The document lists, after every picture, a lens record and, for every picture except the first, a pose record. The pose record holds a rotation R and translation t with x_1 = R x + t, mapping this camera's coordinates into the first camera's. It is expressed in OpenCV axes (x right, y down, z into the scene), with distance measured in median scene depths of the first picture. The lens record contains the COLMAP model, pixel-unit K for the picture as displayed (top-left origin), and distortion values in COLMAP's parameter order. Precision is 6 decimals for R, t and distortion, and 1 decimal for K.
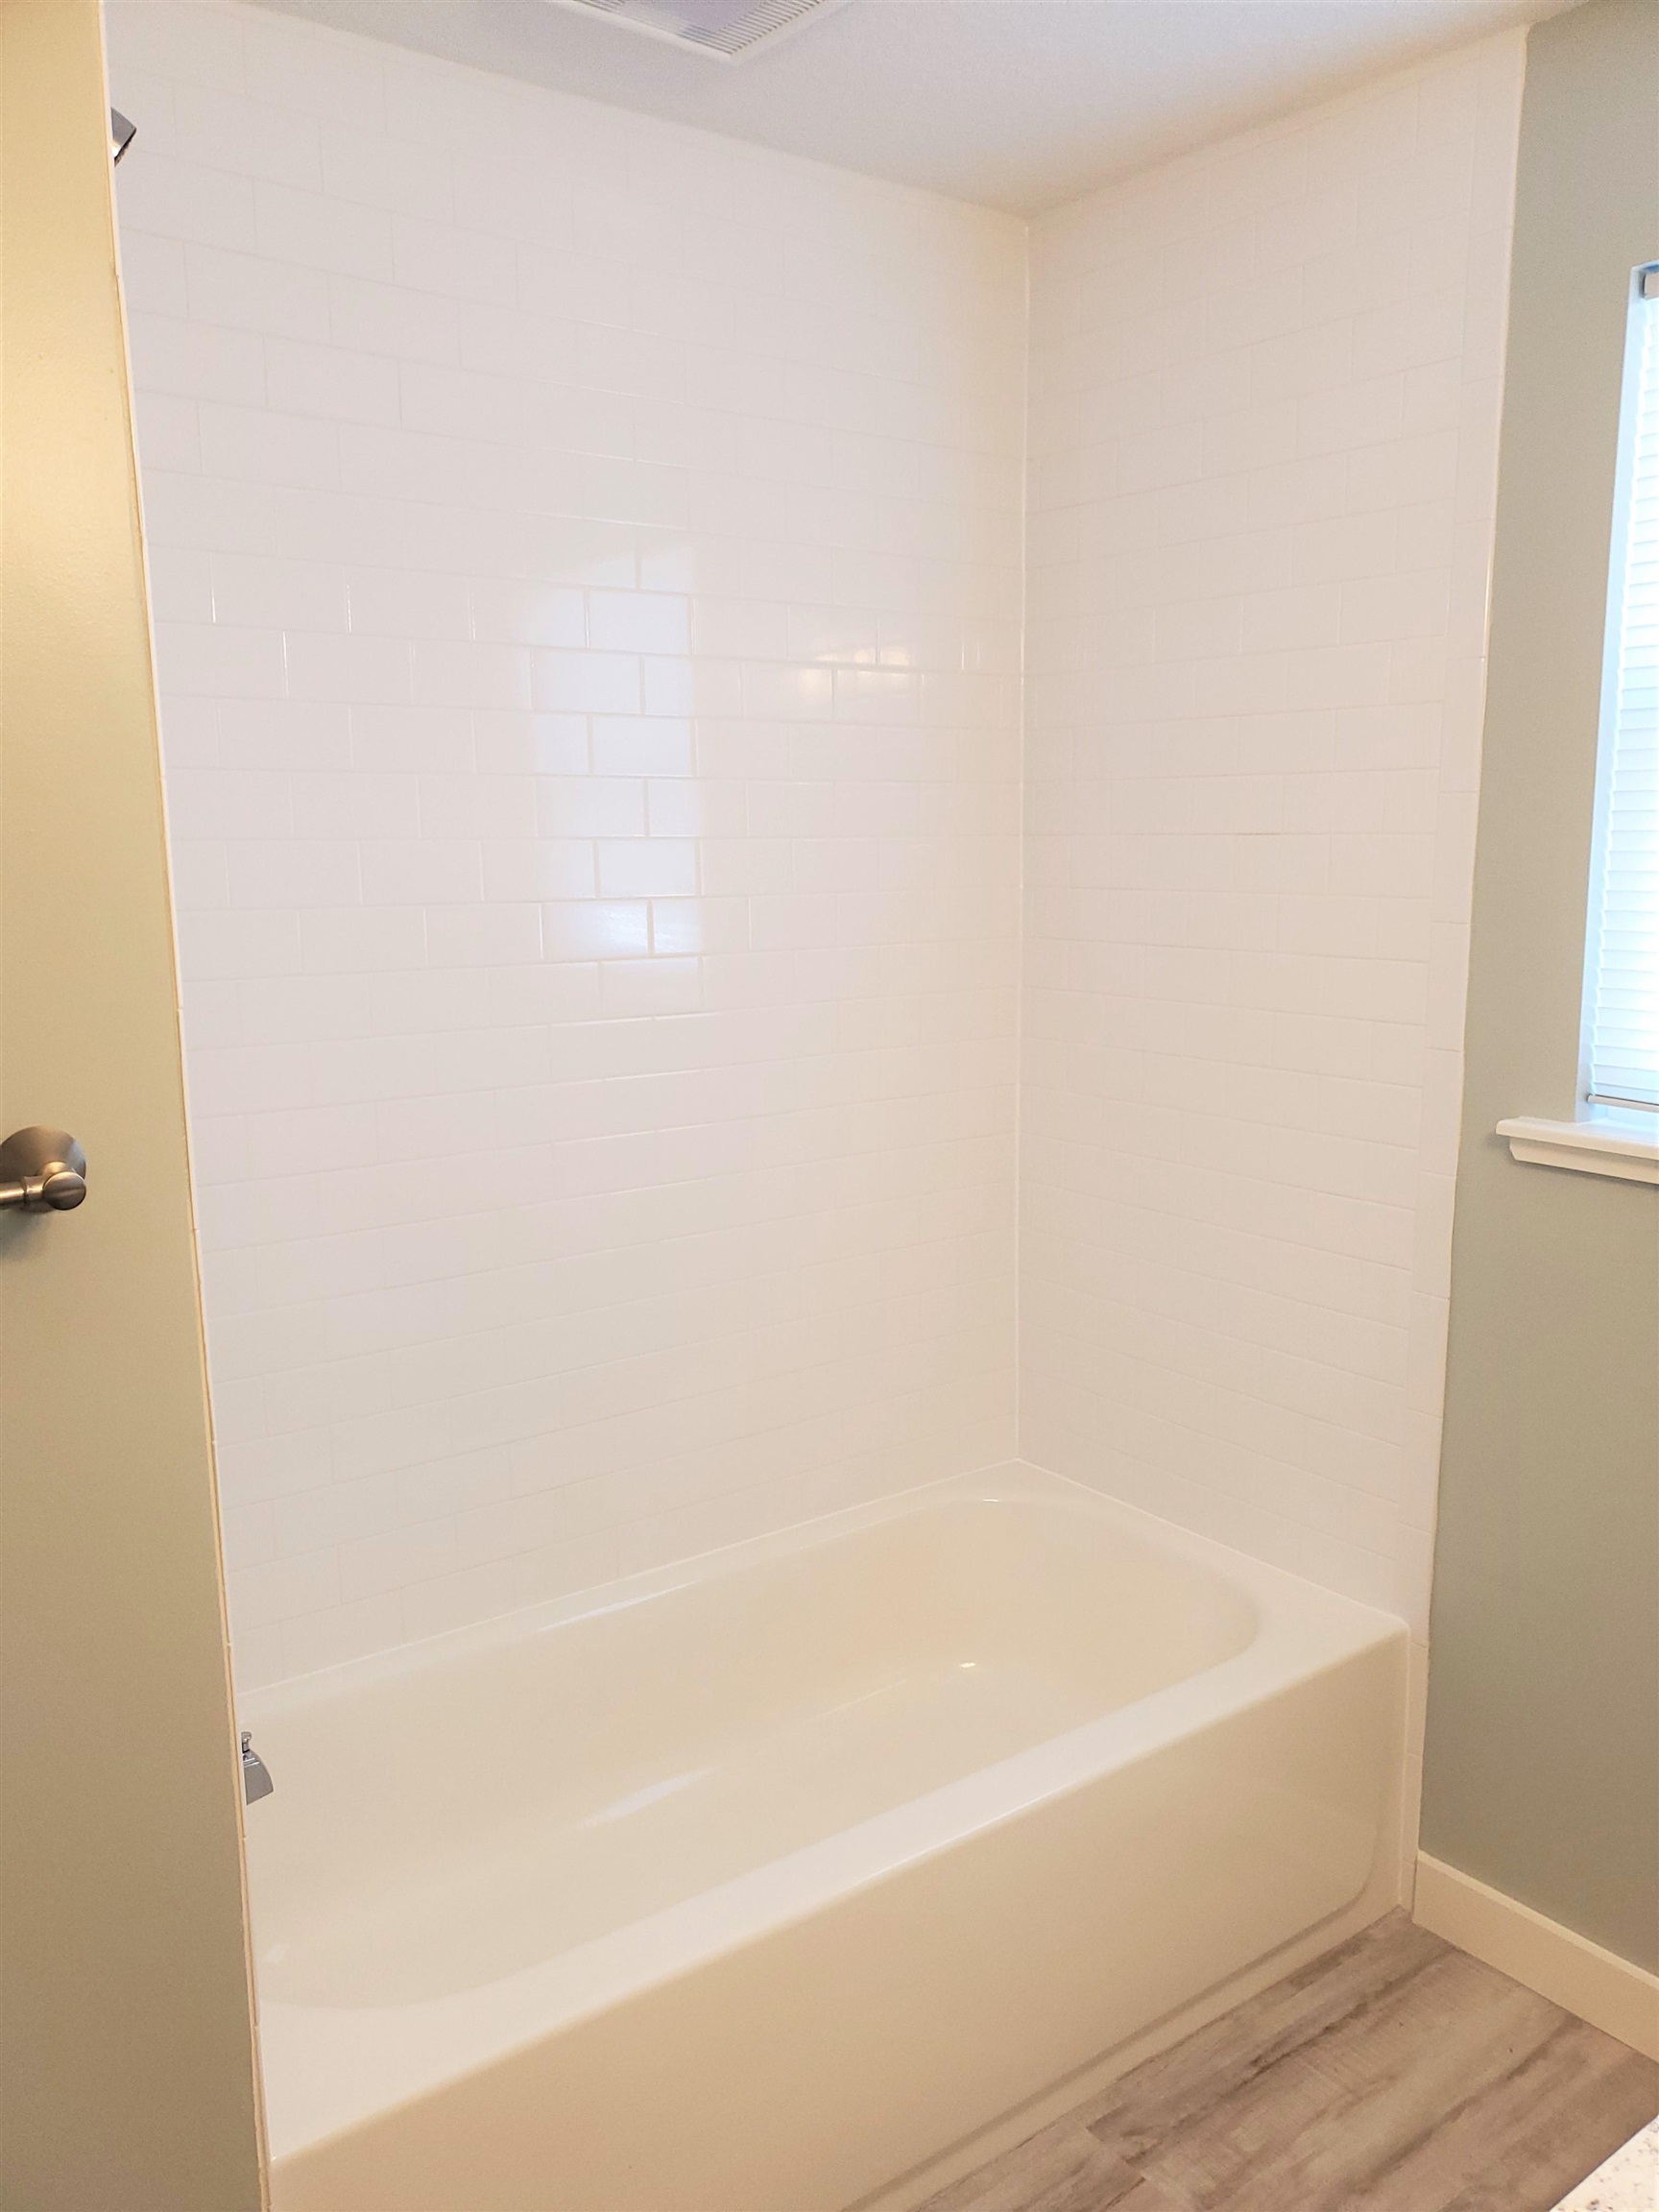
lens RADIAL K [[1740.9, 0, 829.5], [0, 1740.9, 1106.0], [0, 0, 1]] dist [0.001941, -0.000321]
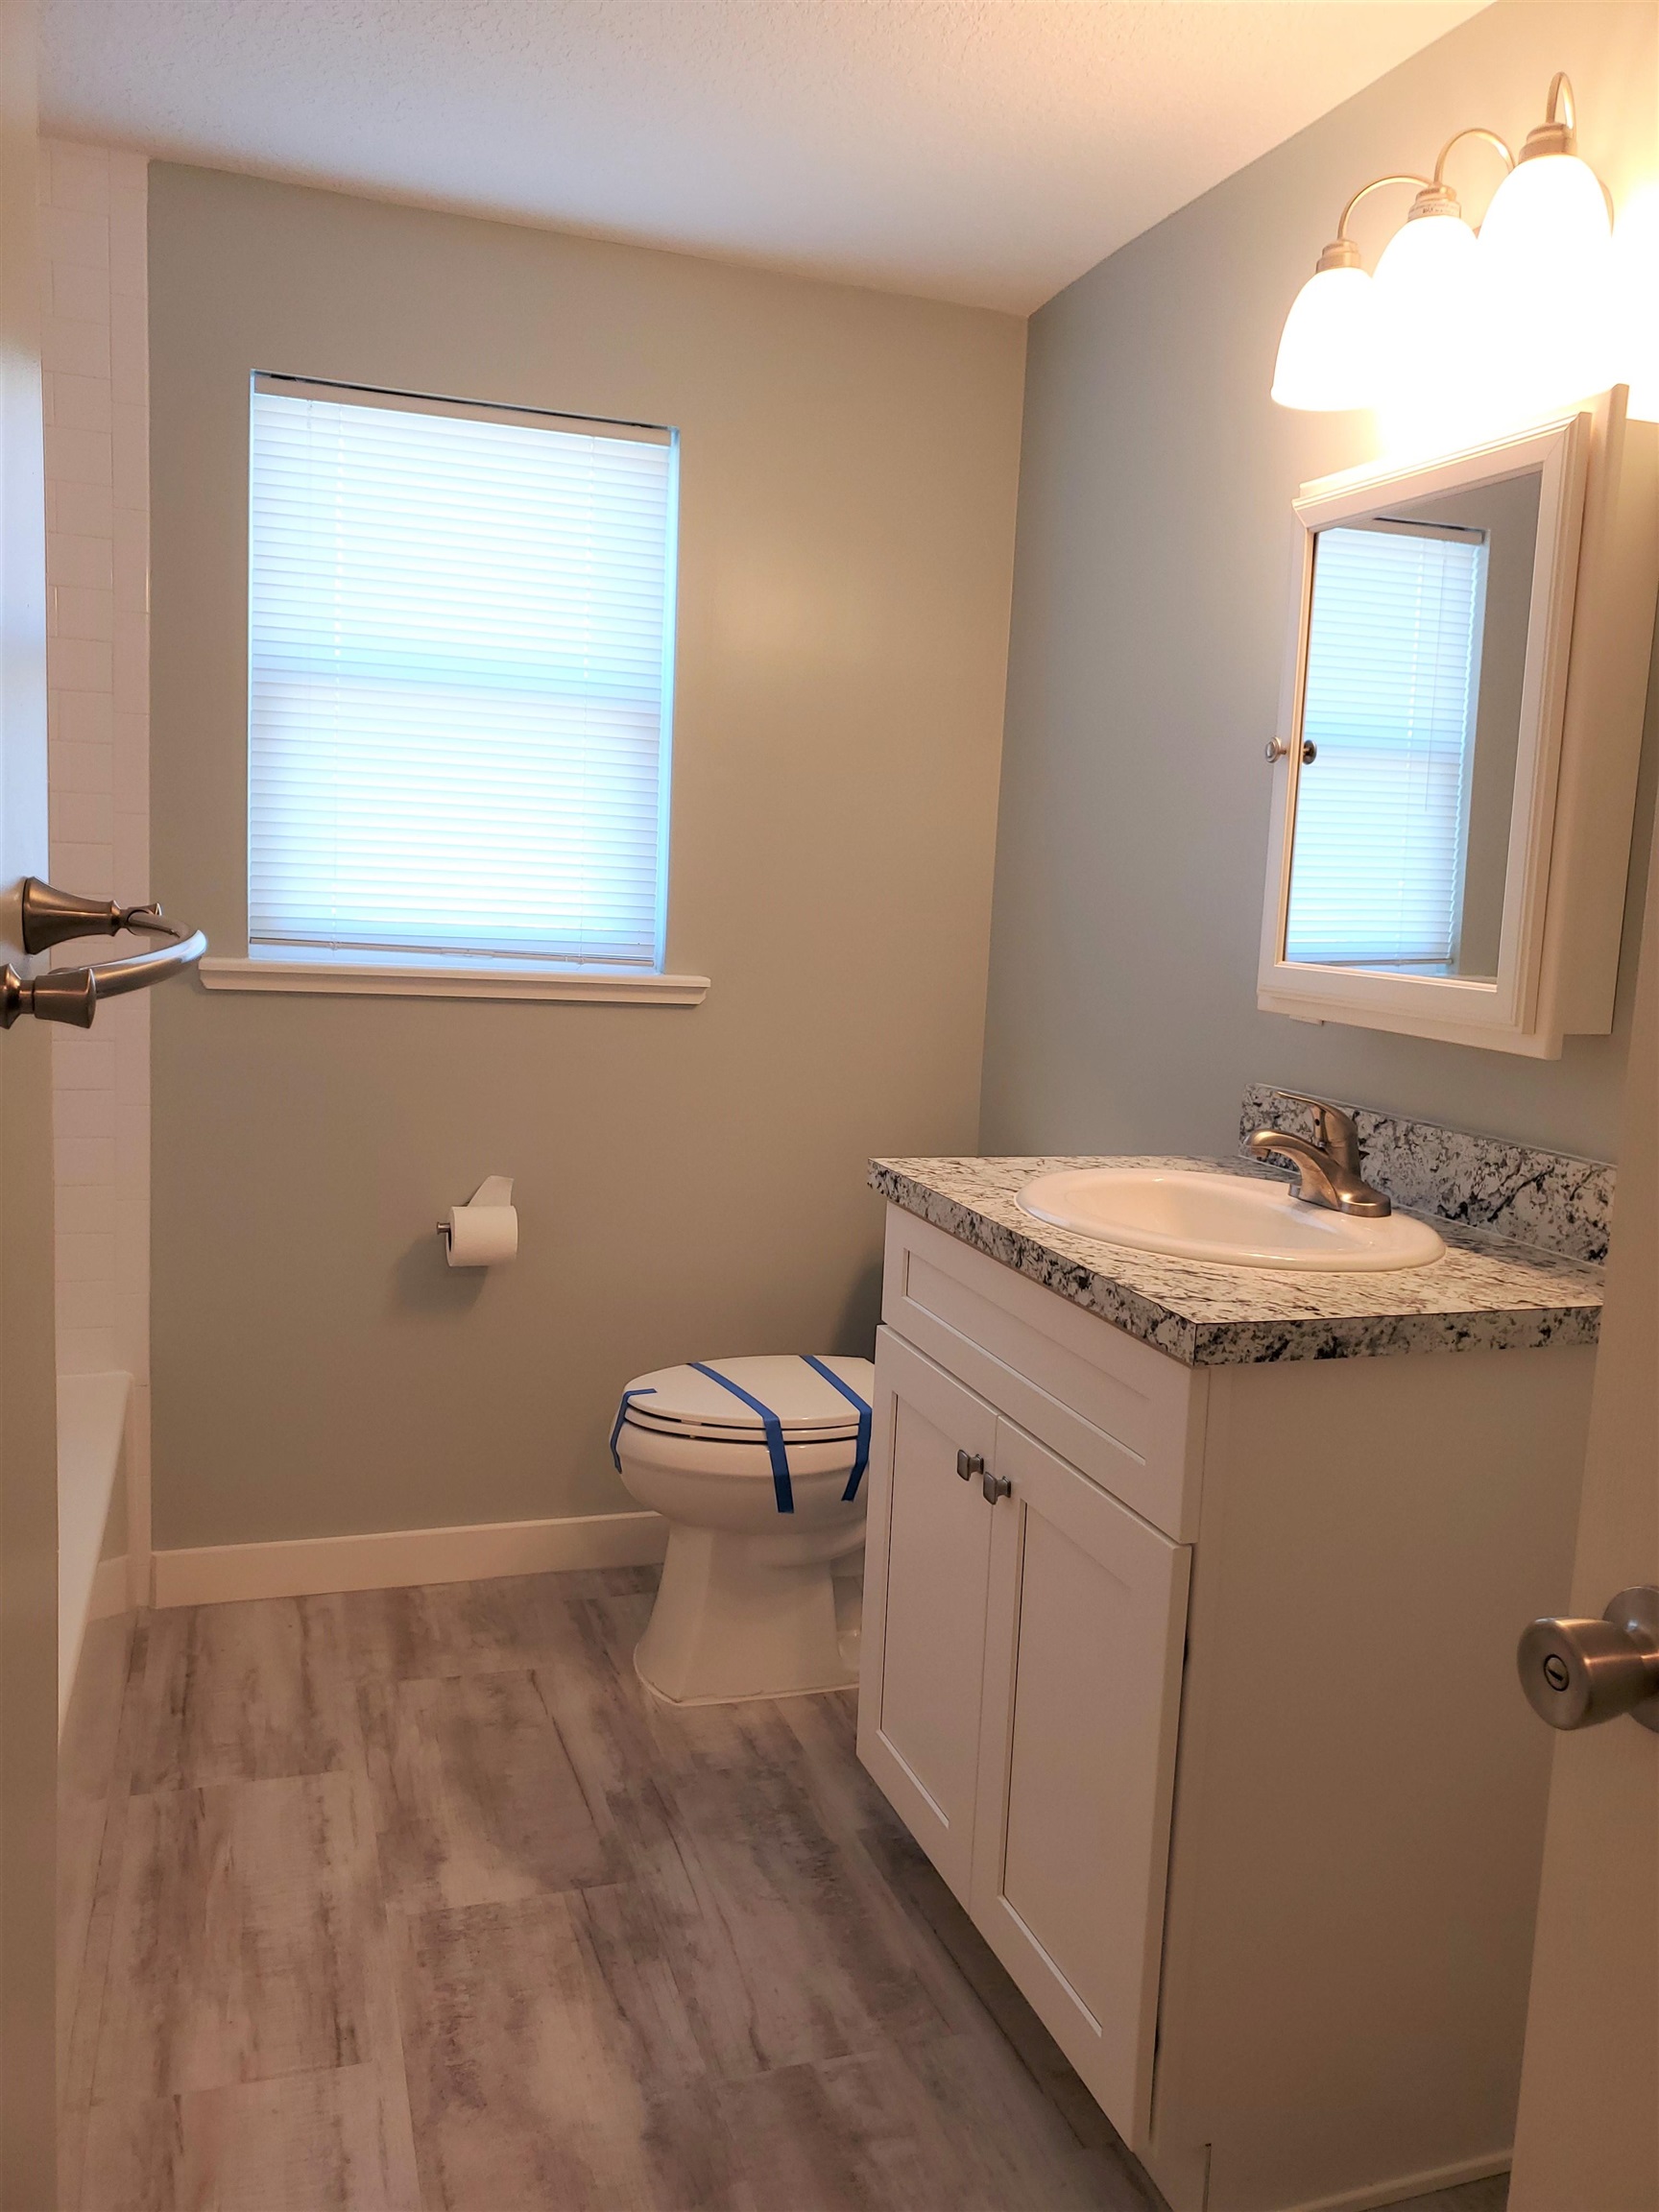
lens RADIAL K [[1740.9, 0, 829.5], [0, 1740.9, 1106.0], [0, 0, 1]] dist [0.001941, -0.000321]
pose [[0.312199, -0.106444, 0.944035, -0.763349], [0.119774, 0.990184, 0.072037, 0.083298], [-0.942436, 0.090581, 0.321884, 0.110232]]
